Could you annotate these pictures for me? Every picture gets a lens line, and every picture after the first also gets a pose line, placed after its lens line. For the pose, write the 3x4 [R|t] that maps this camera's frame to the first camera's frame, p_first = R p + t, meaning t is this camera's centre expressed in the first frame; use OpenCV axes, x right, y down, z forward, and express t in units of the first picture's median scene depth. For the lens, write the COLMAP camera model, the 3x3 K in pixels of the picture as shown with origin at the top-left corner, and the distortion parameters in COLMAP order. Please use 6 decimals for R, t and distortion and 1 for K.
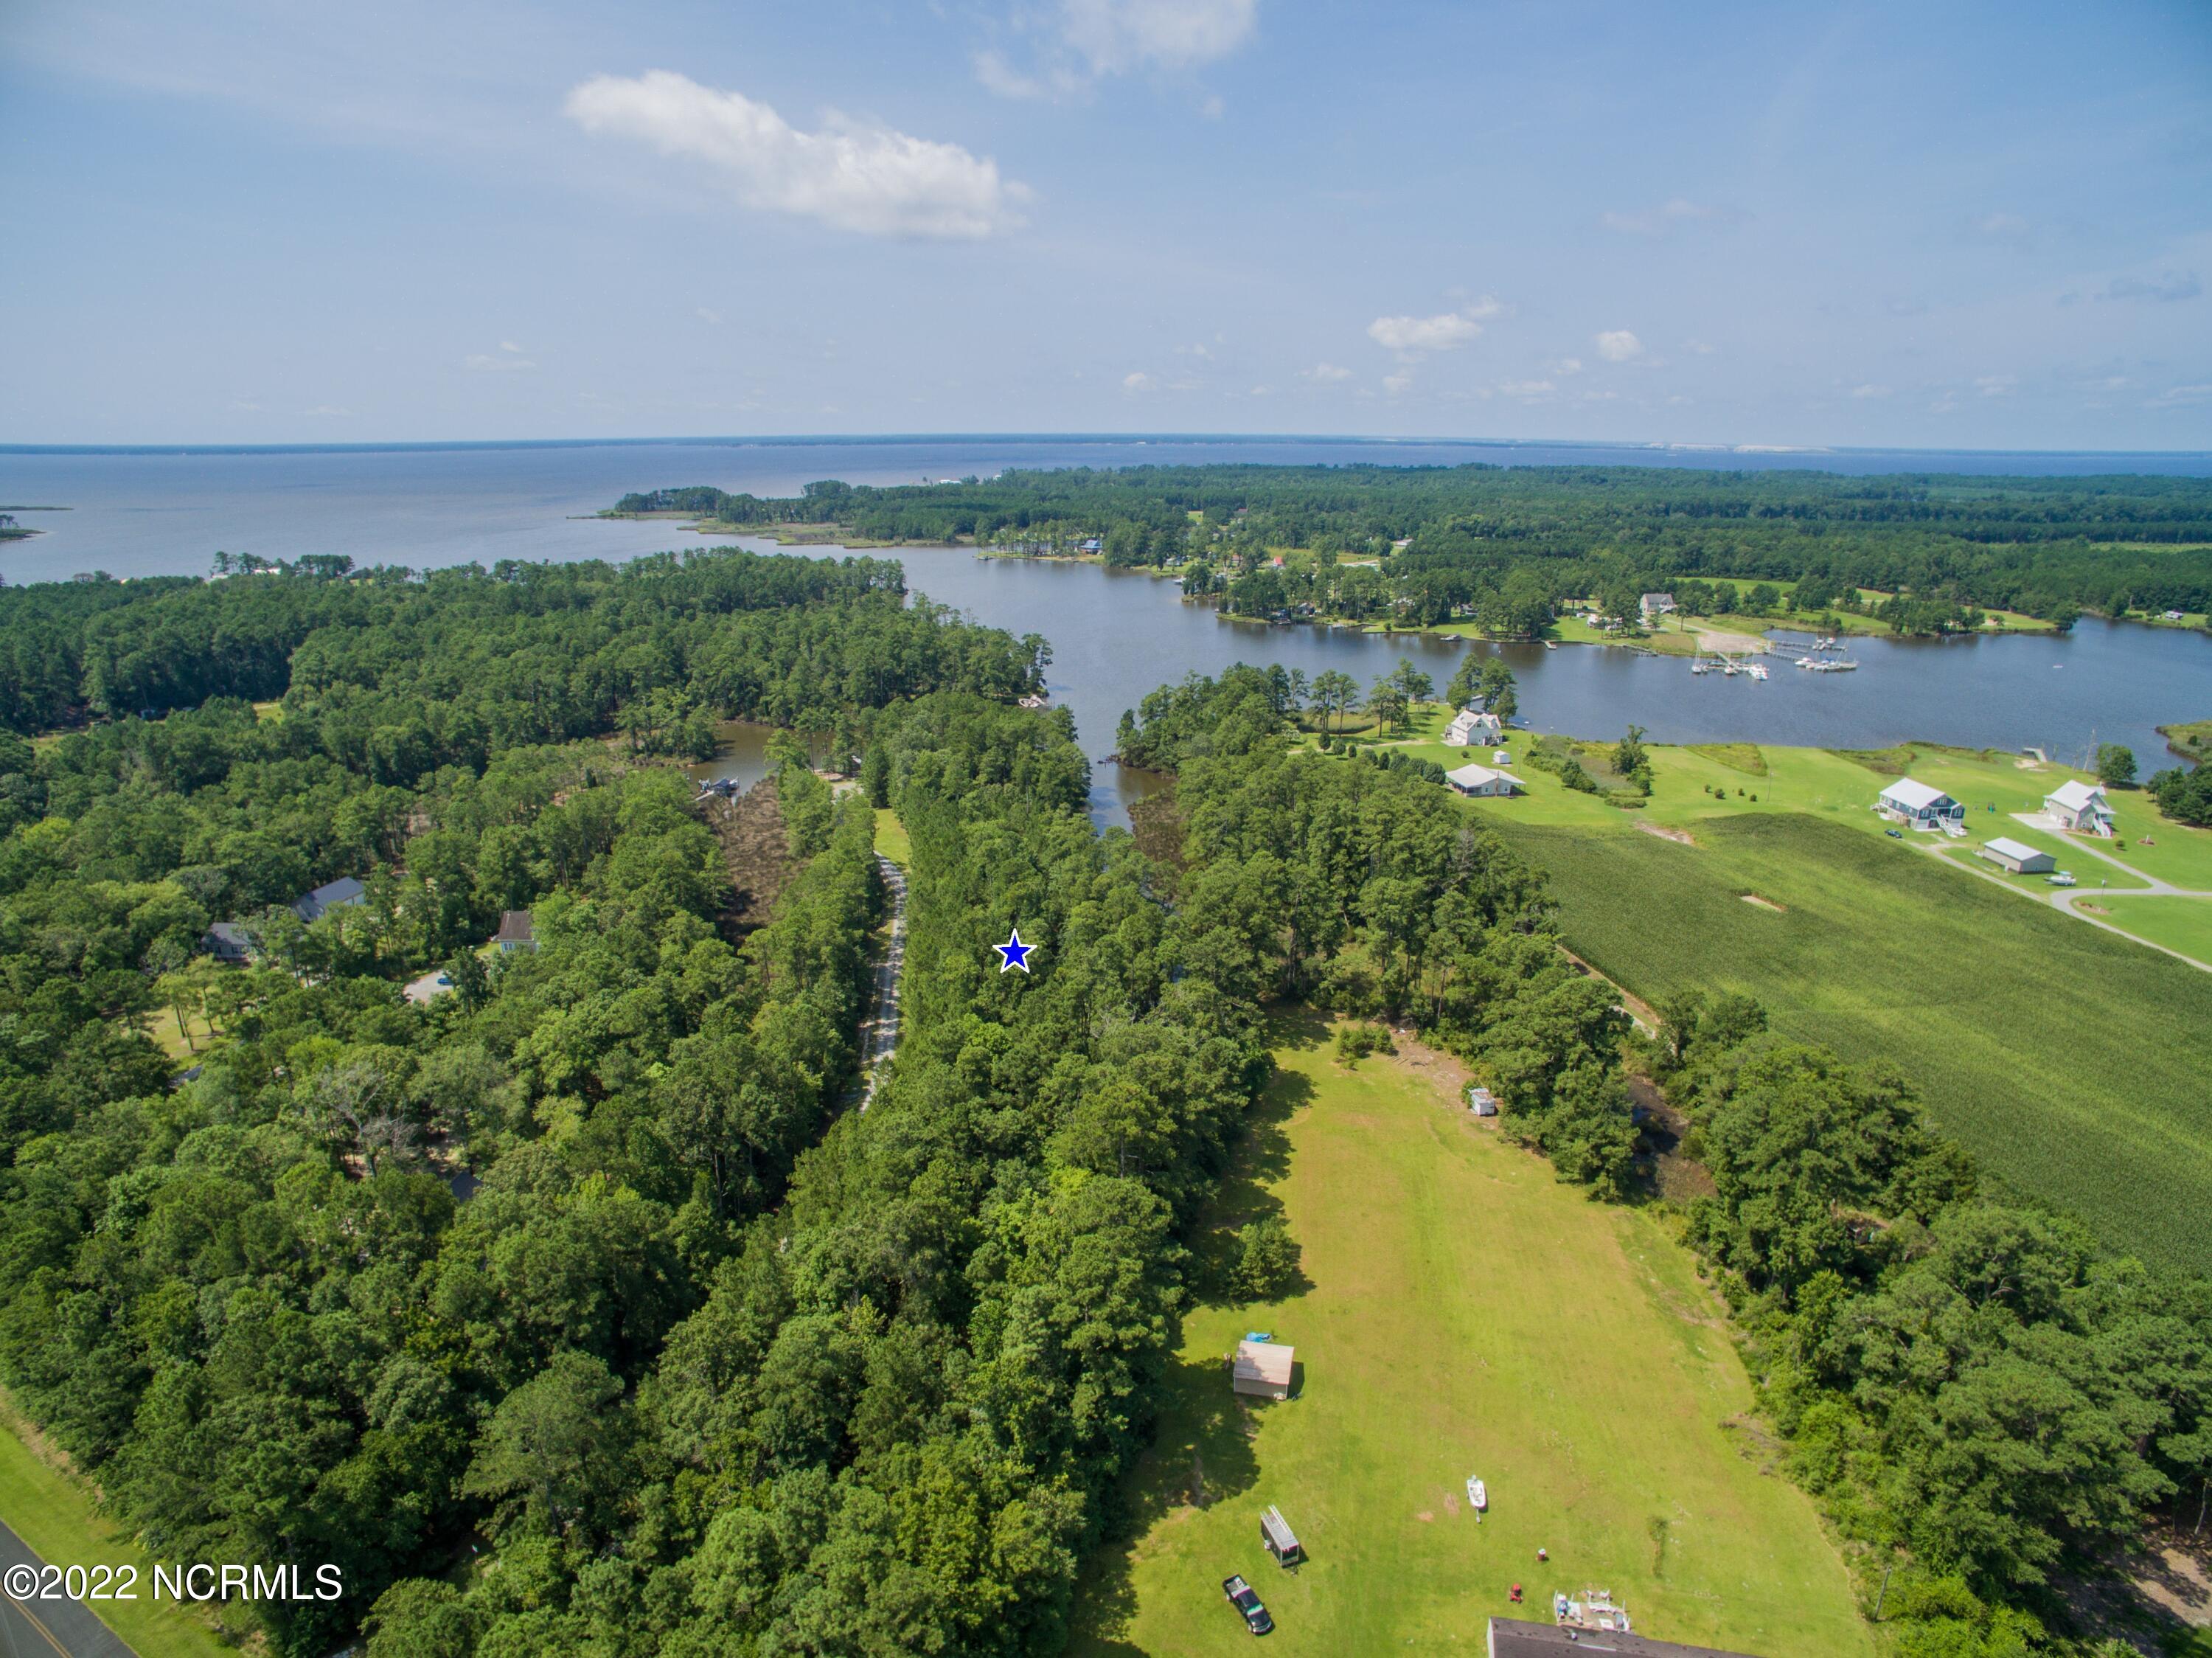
lens RADIAL K [[1294.1, 0, 1114.0], [0, 1294.1, 832.4], [0, 0, 1]] dist [-0.122080, 0.087334]
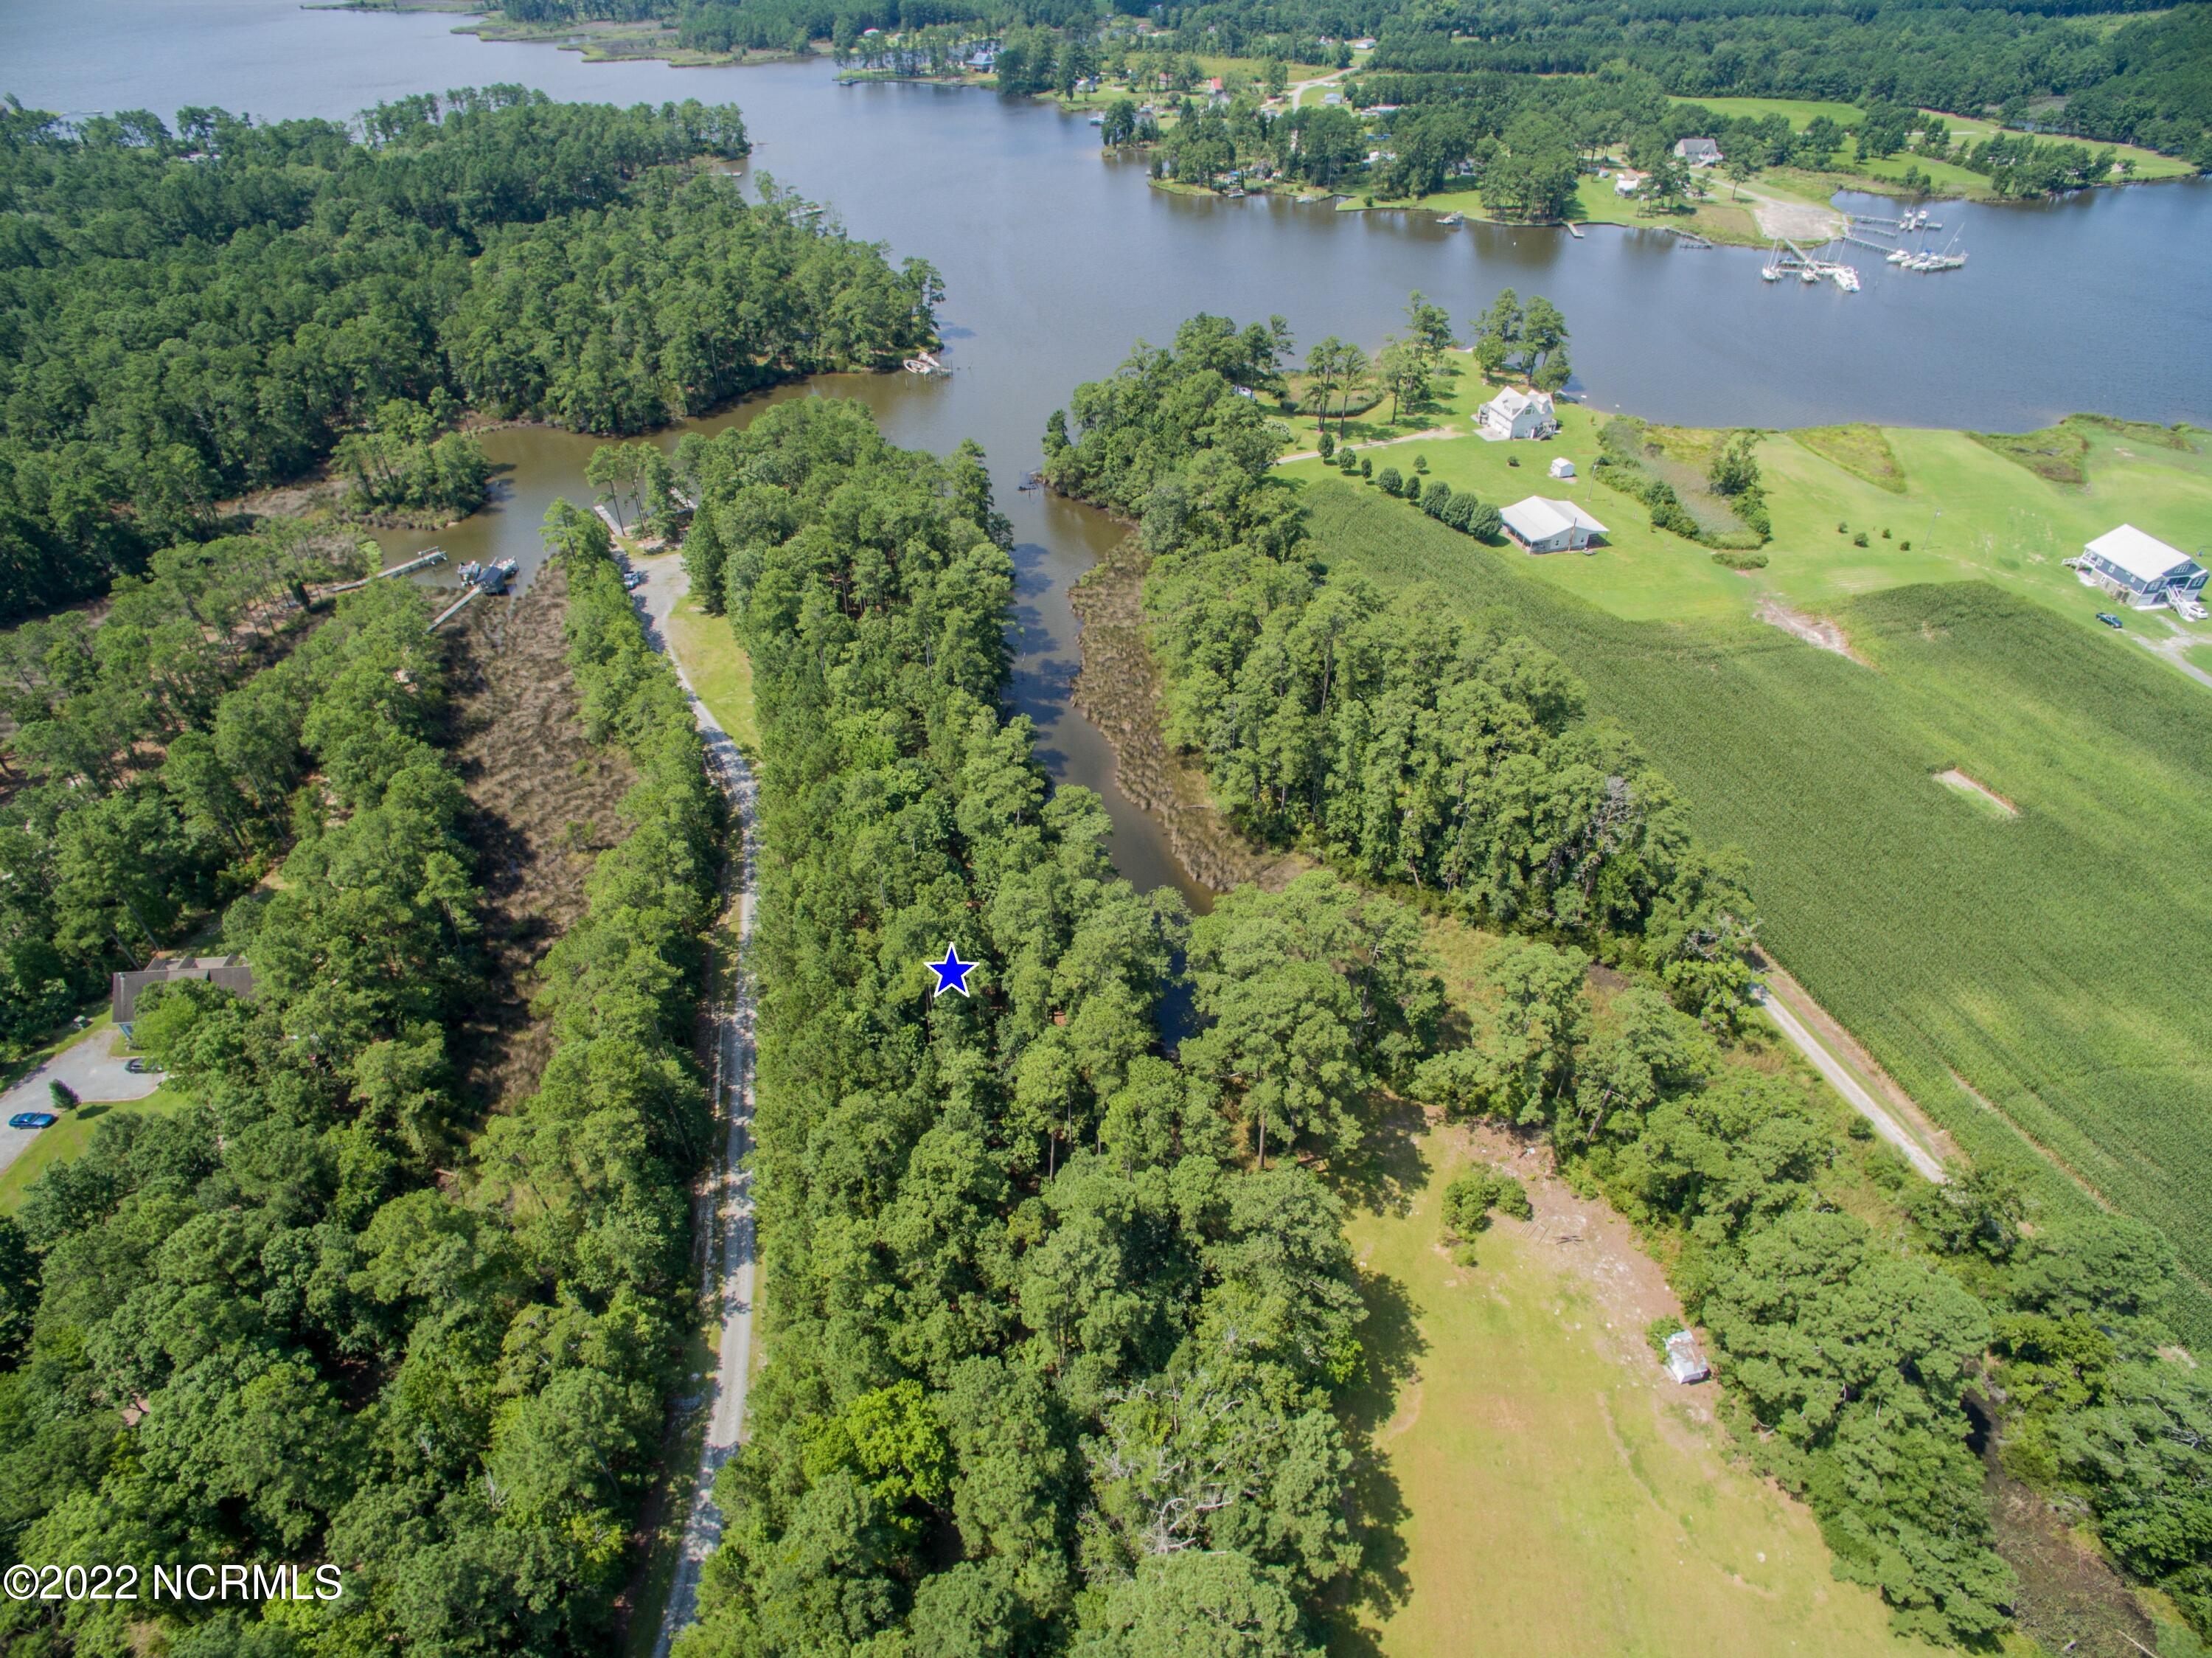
lens RADIAL K [[1294.1, 0, 1114.0], [0, 1294.1, 832.4], [0, 0, 1]] dist [-0.122080, 0.087334]
pose [[0.997075, -0.051234, 0.056722, -0.017314], [0.027592, 0.933316, 0.357995, -0.230647], [-0.071281, -0.355382, 0.931999, 0.450554]]
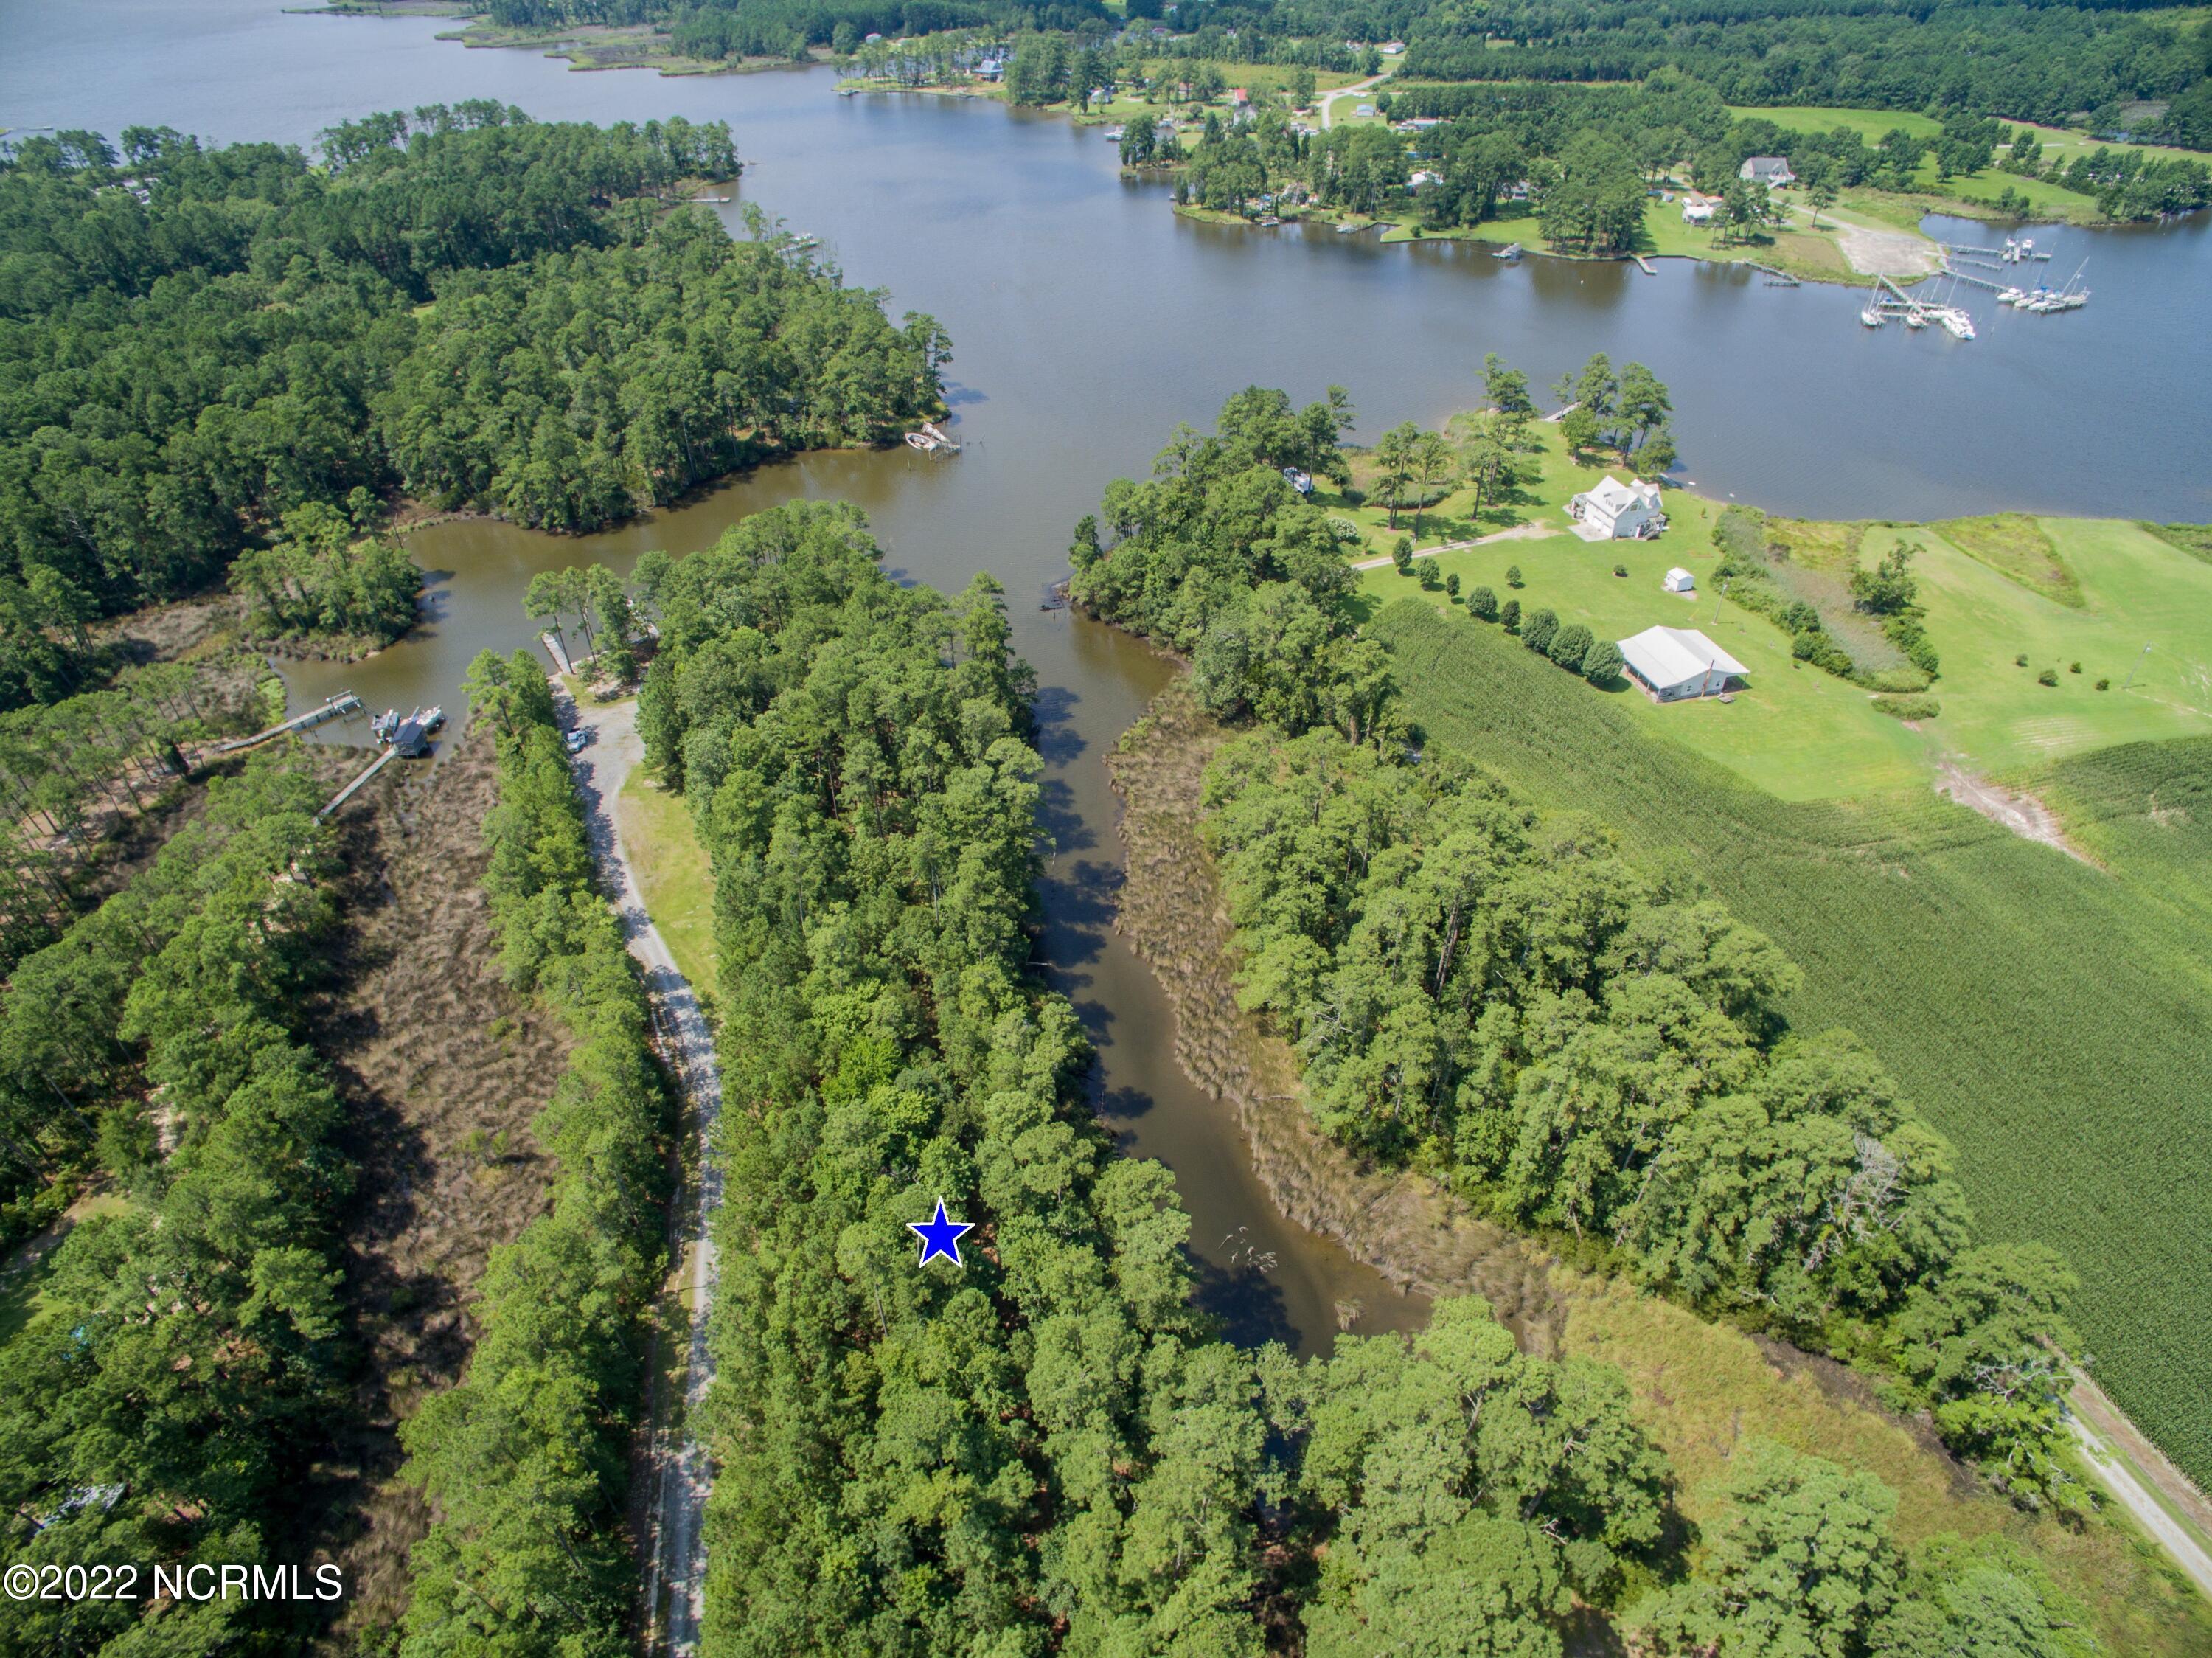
lens RADIAL K [[1294.1, 0, 1114.0], [0, 1294.1, 832.4], [0, 0, 1]] dist [-0.122080, 0.087334]
pose [[0.997269, -0.052546, 0.051907, -0.027047], [0.030299, 0.931956, 0.361304, -0.309317], [-0.067360, -0.358745, 0.931002, 0.687272]]
